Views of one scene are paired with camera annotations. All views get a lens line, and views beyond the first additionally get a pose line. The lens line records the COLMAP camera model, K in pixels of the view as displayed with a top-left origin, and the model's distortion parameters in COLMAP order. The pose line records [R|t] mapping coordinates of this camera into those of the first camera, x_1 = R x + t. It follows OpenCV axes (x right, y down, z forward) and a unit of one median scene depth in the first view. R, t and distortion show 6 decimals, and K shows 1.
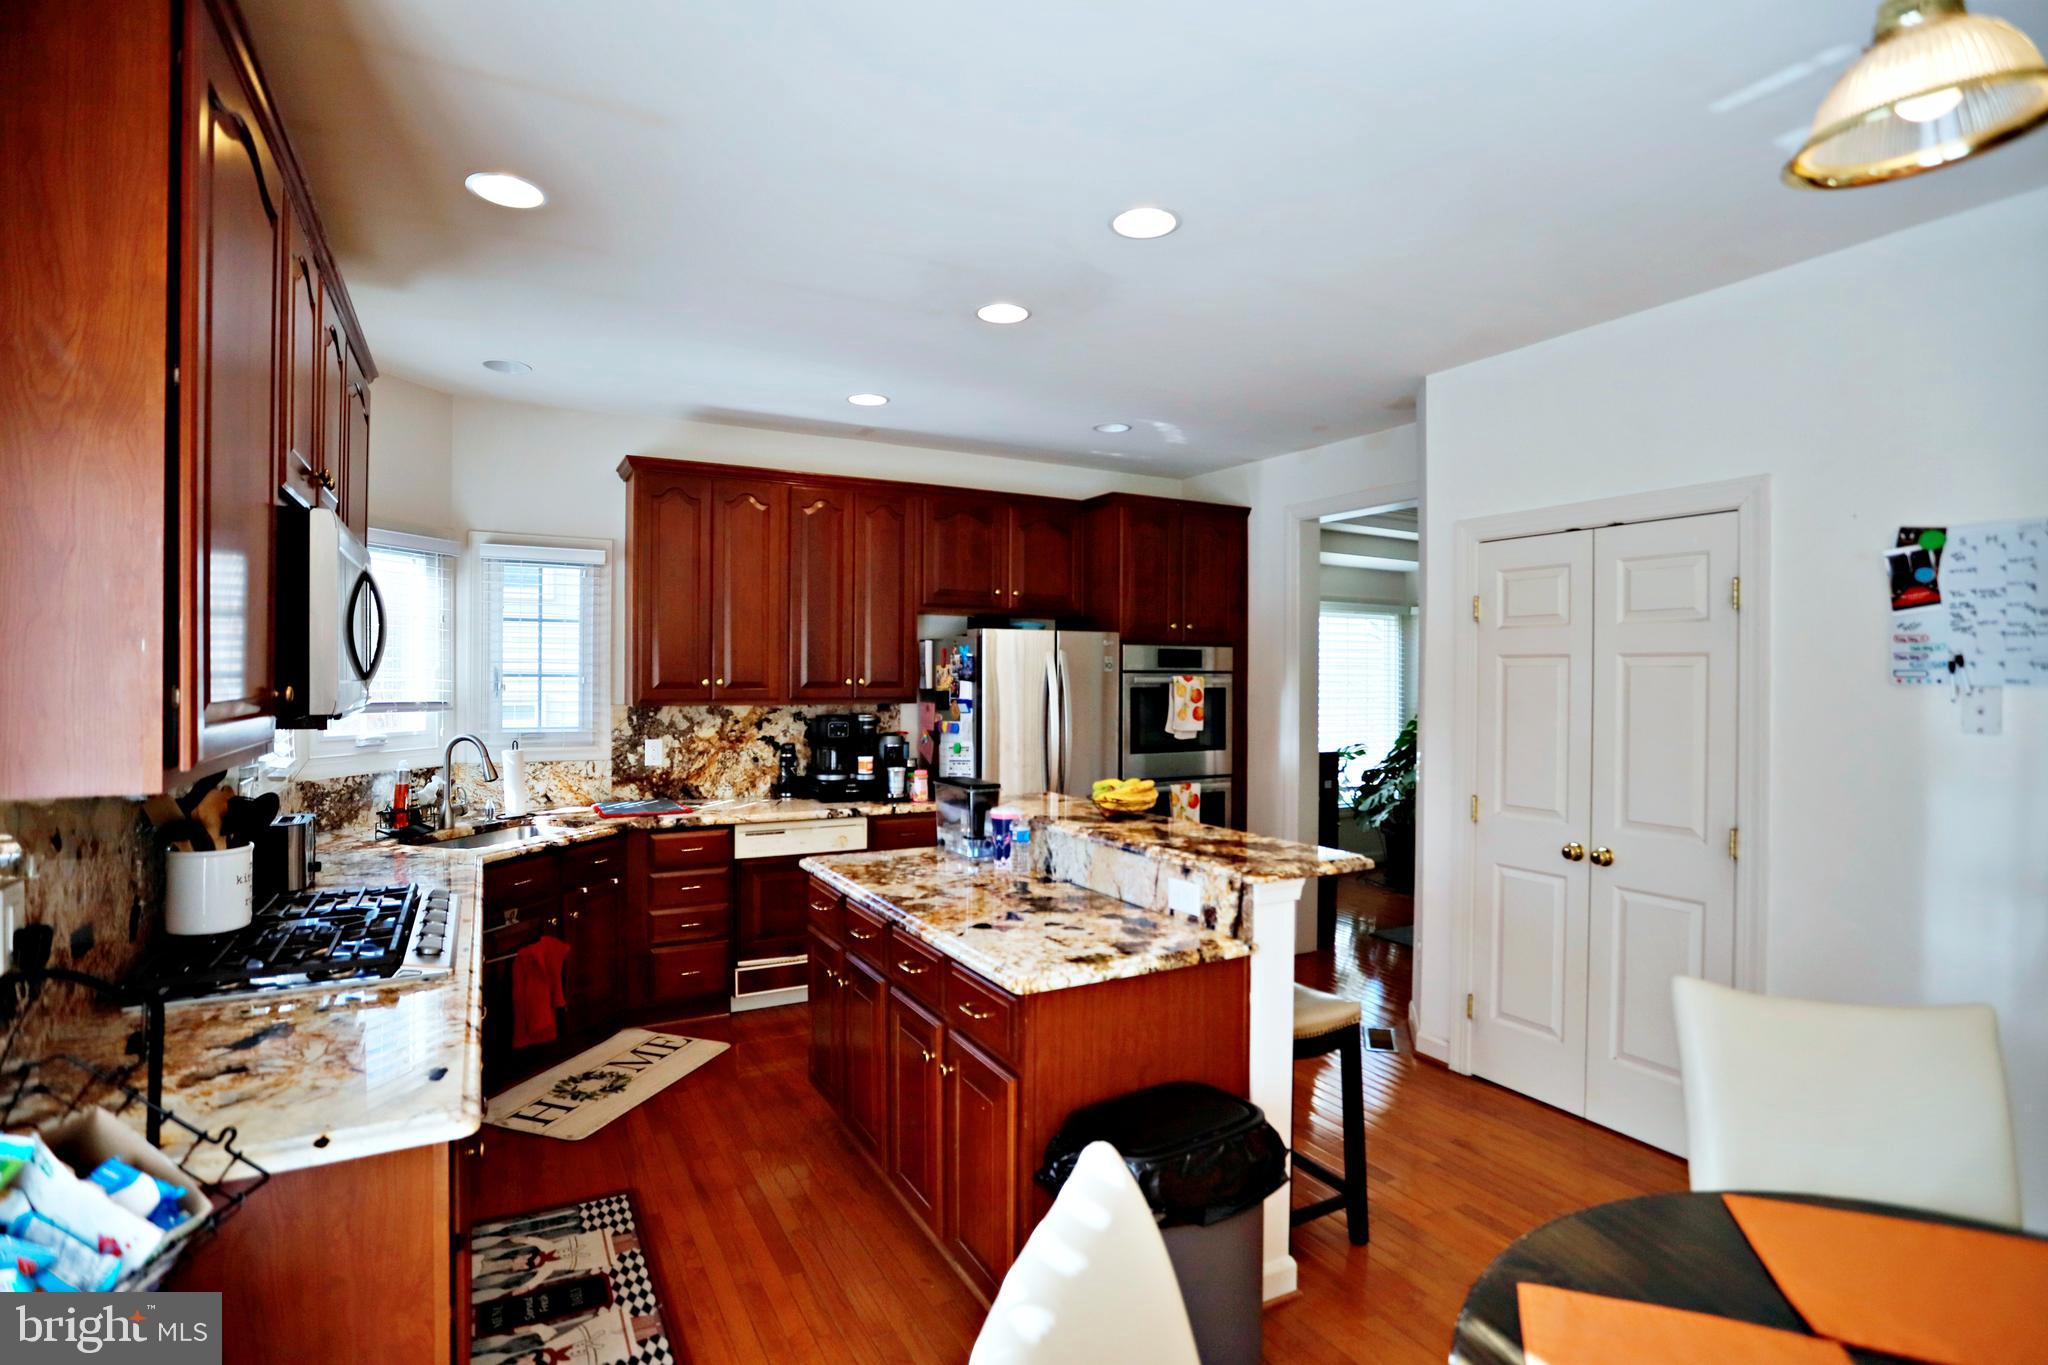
lens RADIAL K [[998.1, 0, 1024.0], [0, 998.1, 682.5], [0, 0, 1]] dist [-0.056101, 0.028264]
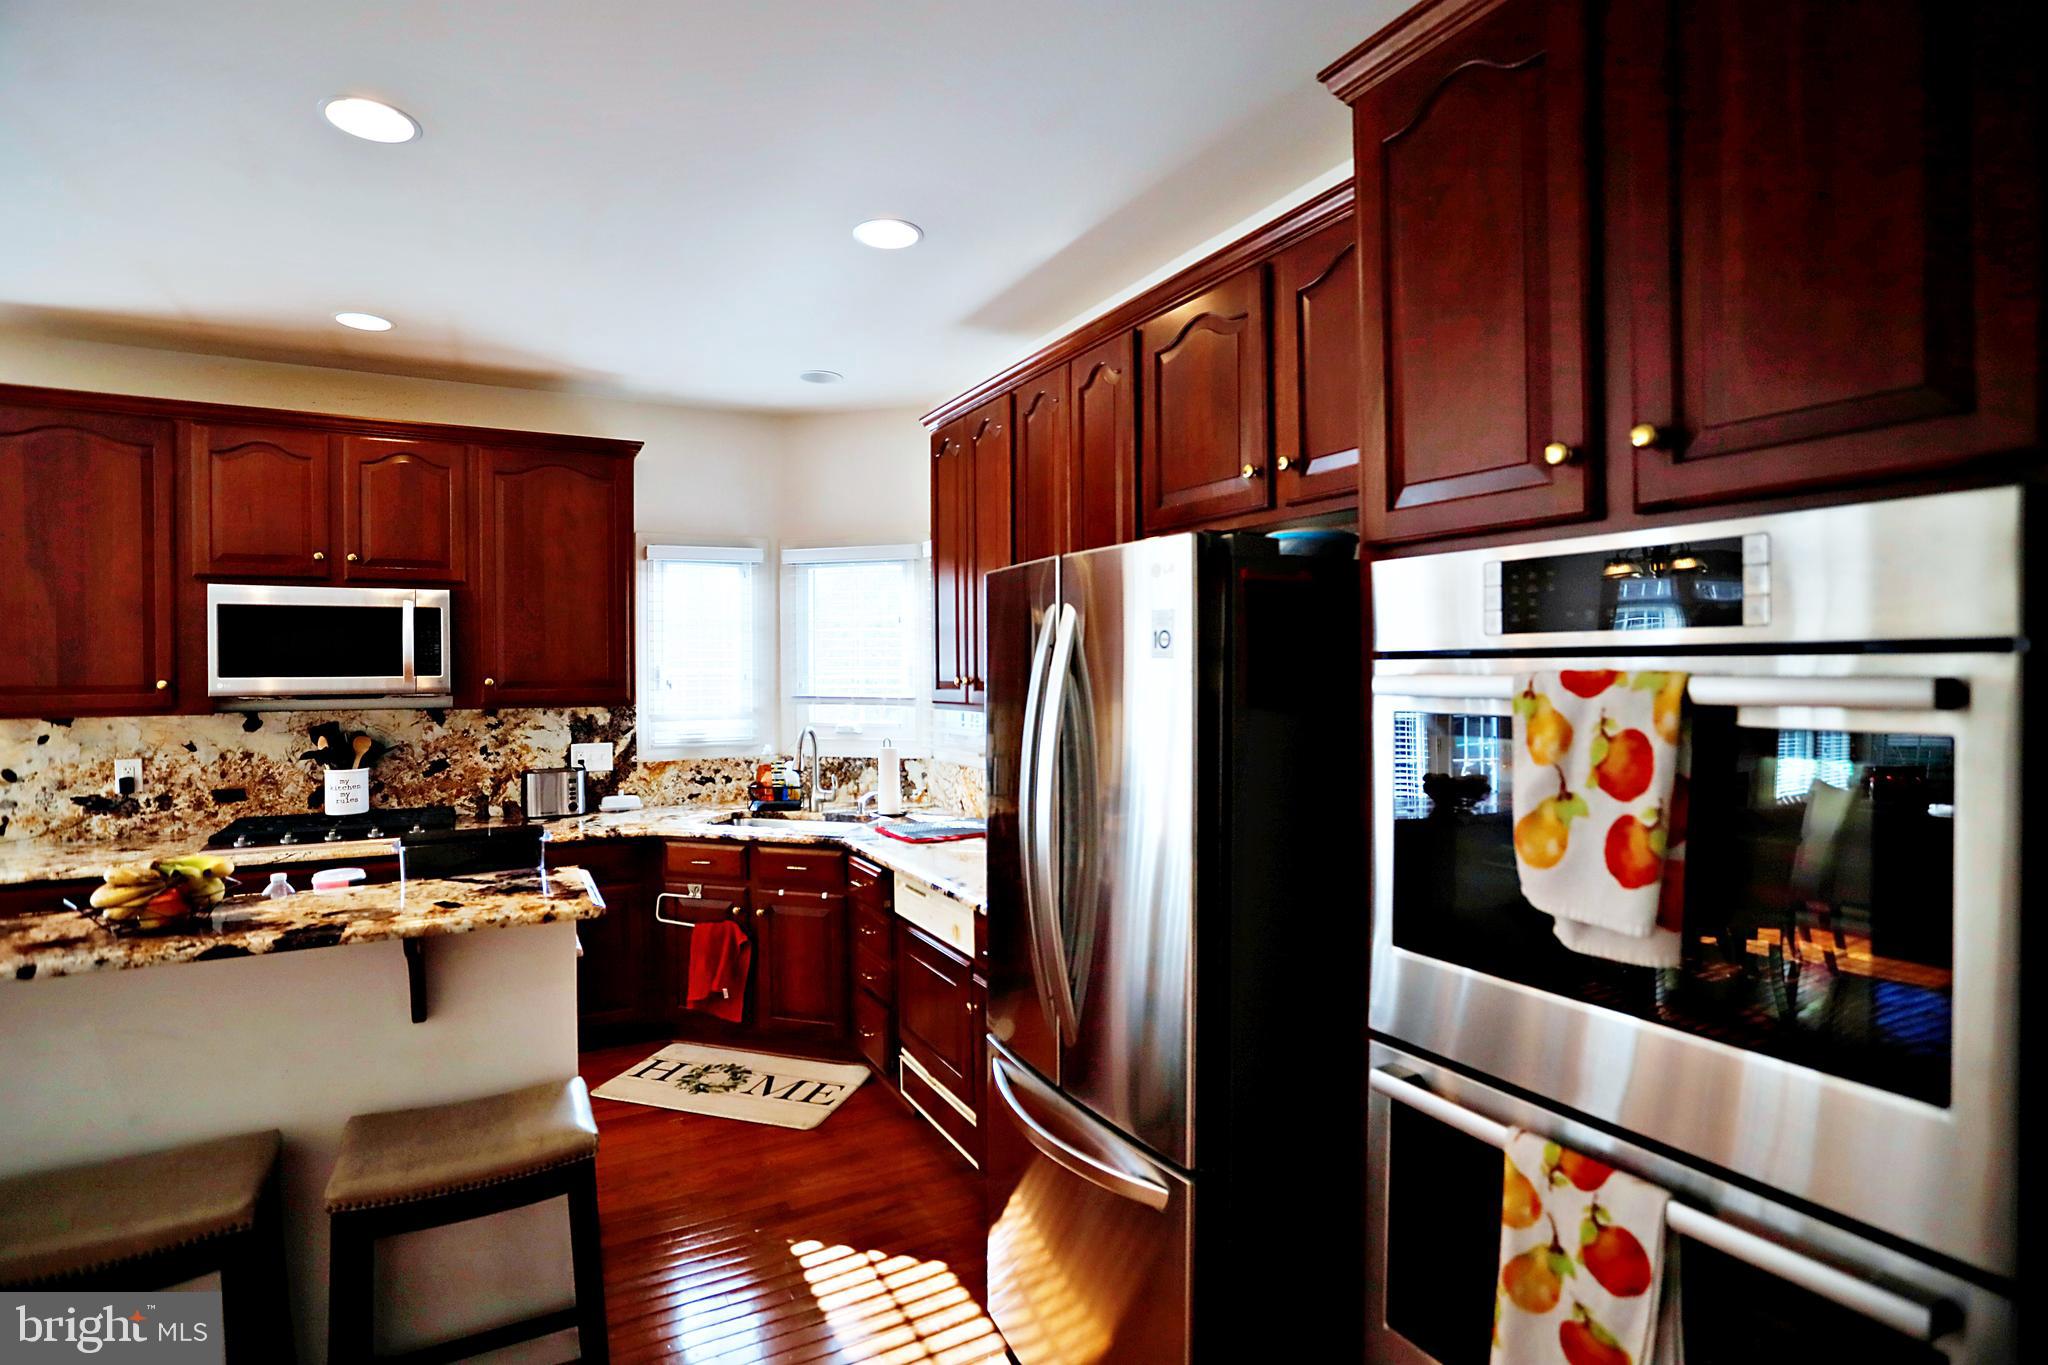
lens RADIAL K [[998.1, 0, 1024.0], [0, 998.1, 682.5], [0, 0, 1]] dist [-0.056101, 0.028264]
pose [[-0.005095, 0.009227, -0.999944, 0.422314], [-0.001482, 0.999956, 0.009235, -0.006055], [0.999986, 0.001529, -0.005081, 0.978018]]
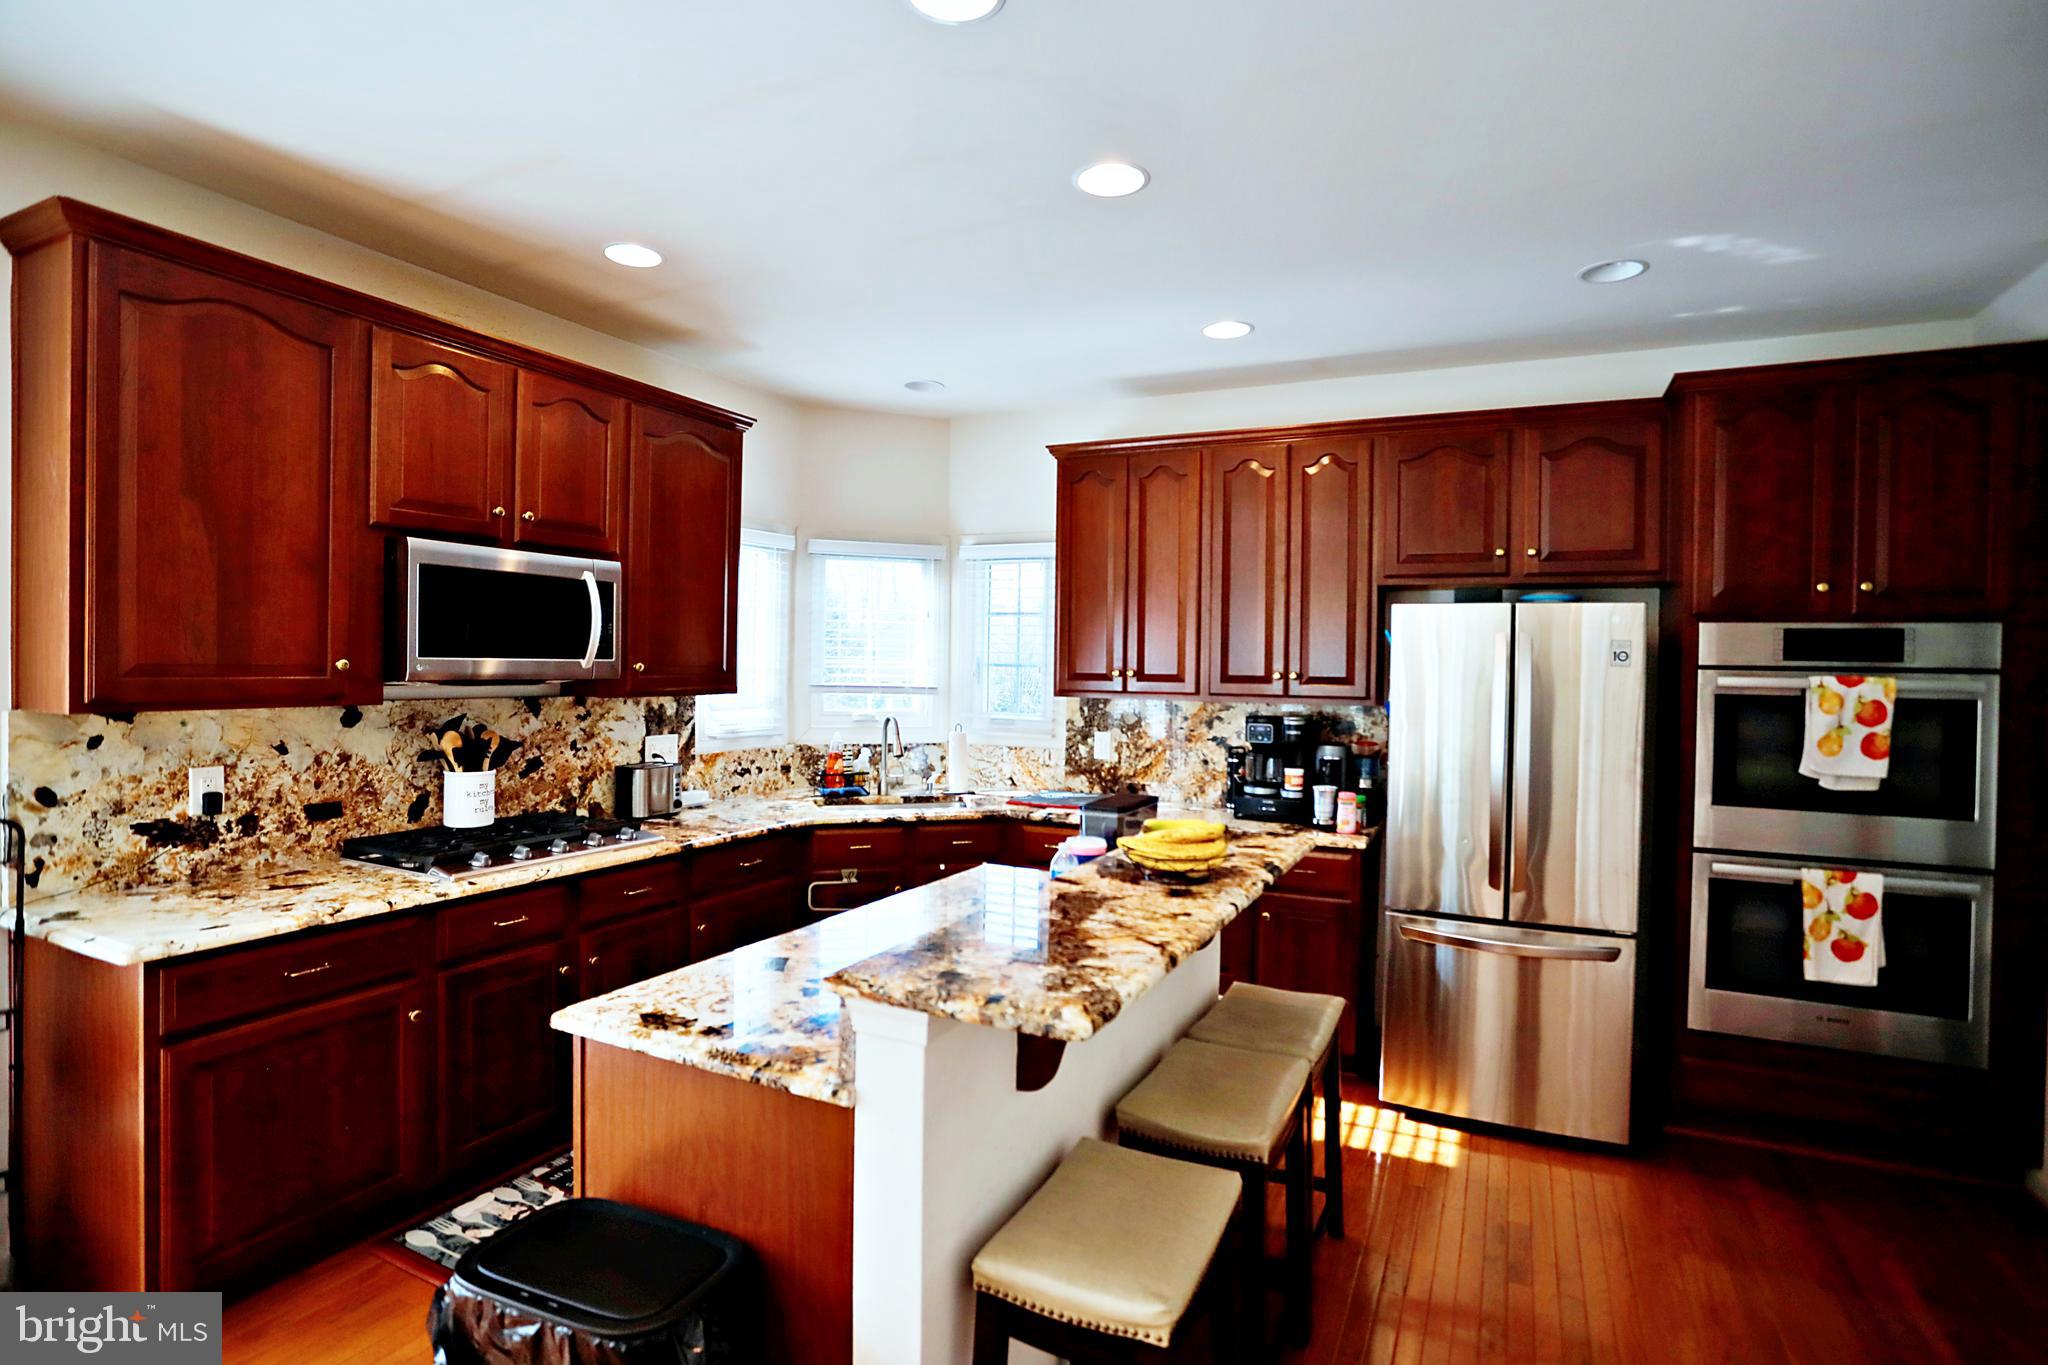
lens RADIAL K [[1020.9, 0, 1024.0], [0, 1020.9, 682.5], [0, 0, 1]] dist [-0.054726, 0.031140]
pose [[0.579420, 0.019007, -0.814808, 0.388618], [-0.018928, 0.999772, 0.009861, 0.000086], [0.814809, 0.009709, 0.579648, 0.343332]]
